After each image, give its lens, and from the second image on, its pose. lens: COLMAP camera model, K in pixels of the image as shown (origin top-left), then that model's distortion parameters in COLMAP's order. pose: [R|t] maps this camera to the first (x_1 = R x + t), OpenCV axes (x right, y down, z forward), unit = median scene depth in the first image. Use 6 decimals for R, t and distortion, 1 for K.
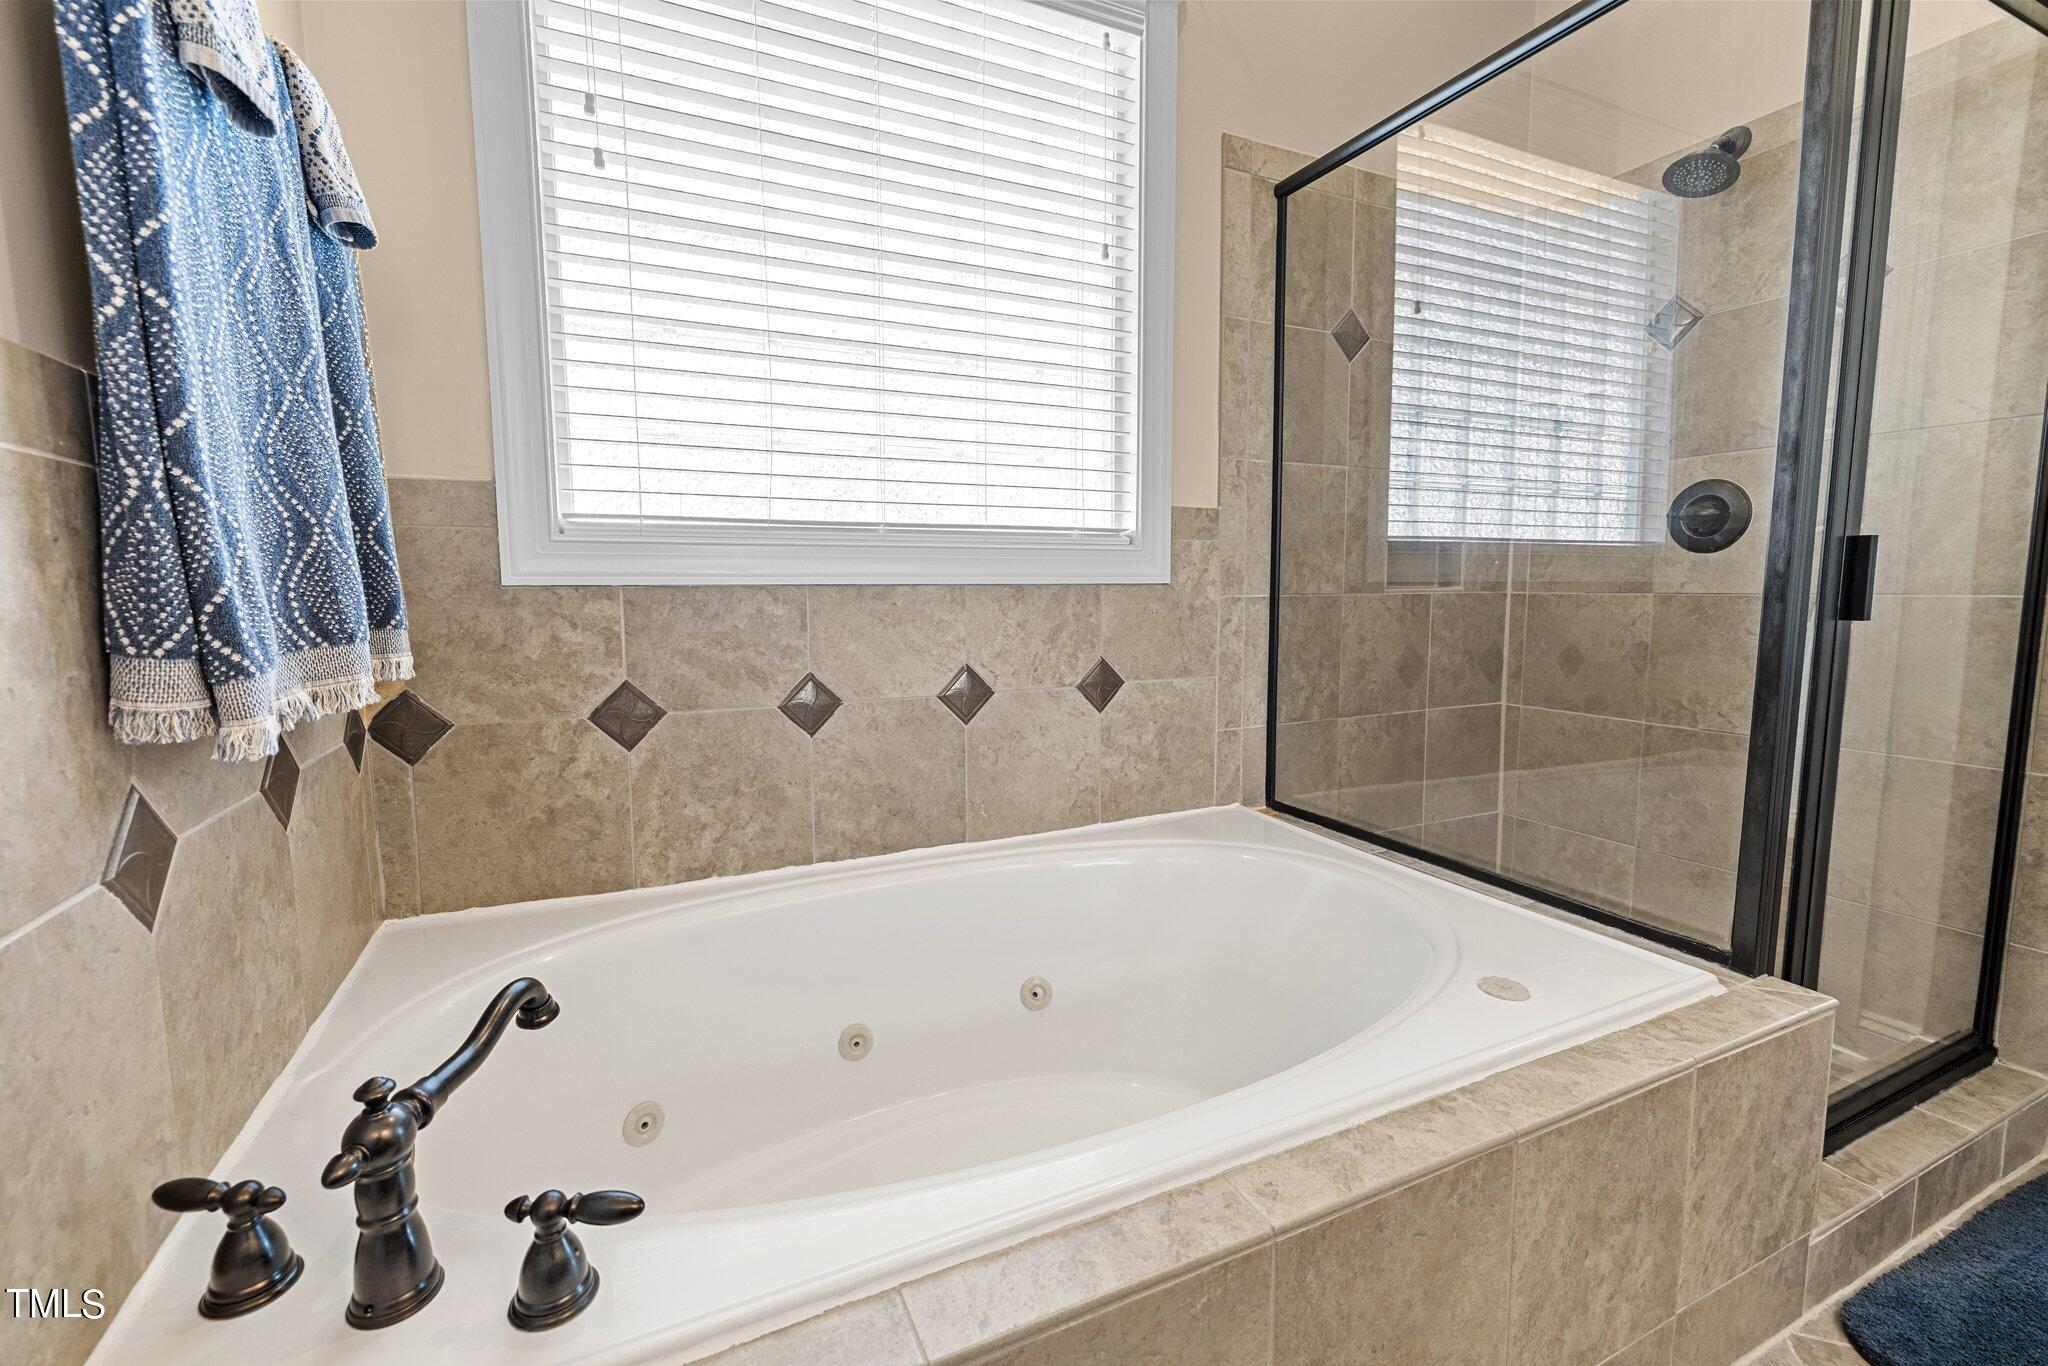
lens RADIAL K [[848.1, 0, 1014.3], [0, 848.1, 674.1], [0, 0, 1]] dist [0.000368, -0.000092]
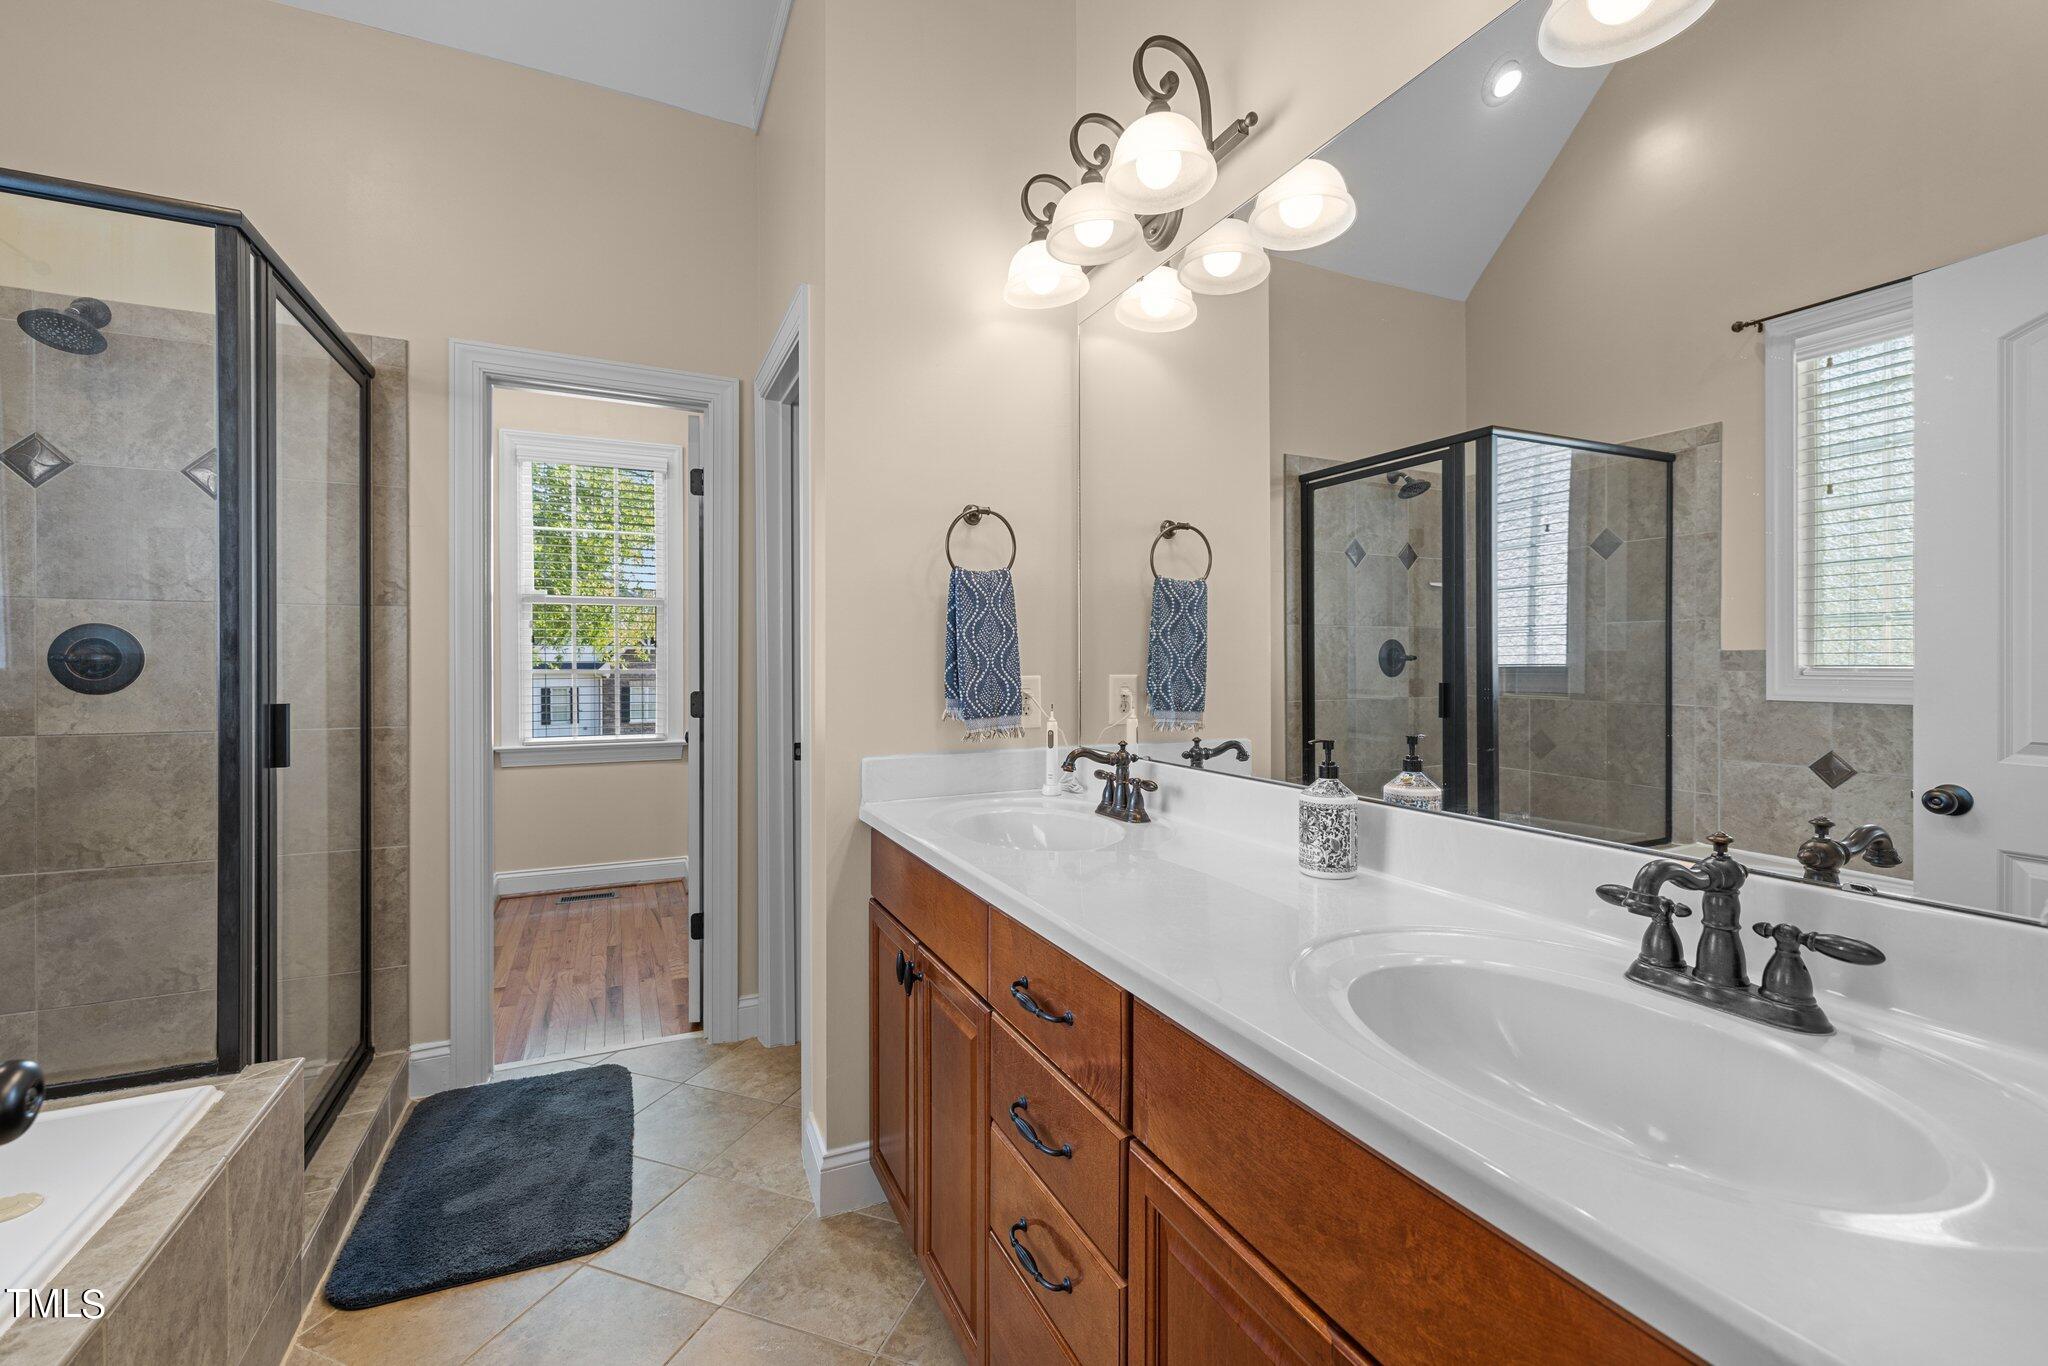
lens RADIAL K [[848.1, 0, 1017.0], [0, 848.1, 668.7], [0, 0, 1]] dist [0.000368, -0.000092]
pose [[-0.011701, 0.000292, 0.999932, -0.317681], [0.098952, 0.995092, 0.000867, -0.096113], [-0.995023, 0.098956, -0.011672, -0.131972]]
